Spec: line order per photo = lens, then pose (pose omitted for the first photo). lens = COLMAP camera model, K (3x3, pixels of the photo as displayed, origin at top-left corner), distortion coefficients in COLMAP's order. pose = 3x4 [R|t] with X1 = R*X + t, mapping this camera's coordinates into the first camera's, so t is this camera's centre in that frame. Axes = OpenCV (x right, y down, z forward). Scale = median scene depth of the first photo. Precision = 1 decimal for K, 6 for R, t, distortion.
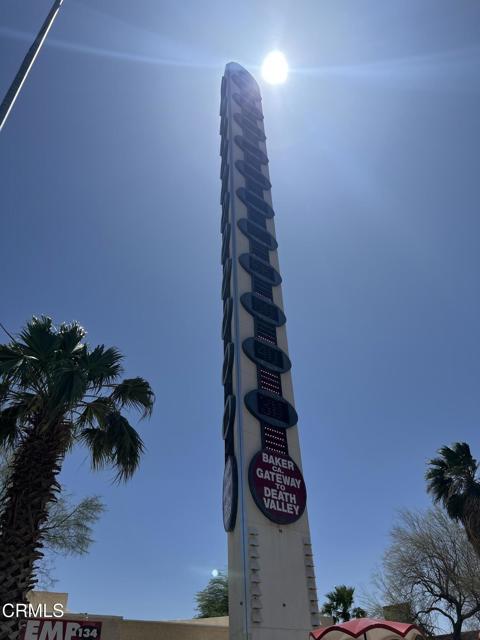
lens RADIAL K [[488.0, 0, 241.8], [0, 488.0, 320.0], [0, 0, 1]] dist [-0.009831, 0.006411]
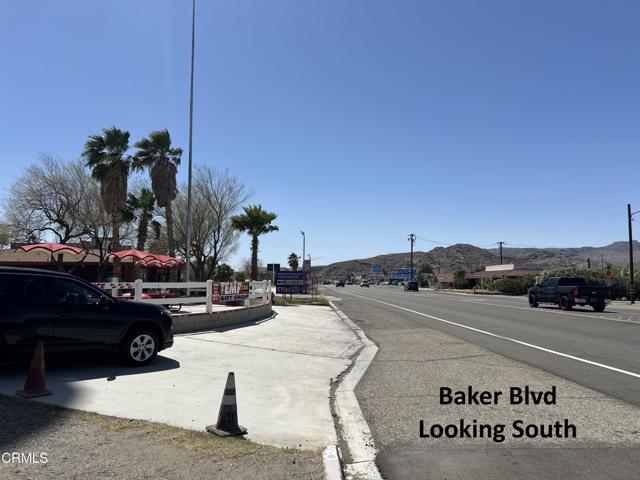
lens RADIAL K [[488.0, 0, 319.2], [0, 488.0, 239.8], [0, 0, 1]] dist [-0.009831, 0.006411]
pose [[0.615866, 0.104089, 0.780944, -0.285408], [-0.505213, 0.812779, 0.290087, -0.208690], [-0.604540, -0.573198, 0.553151, -0.291057]]
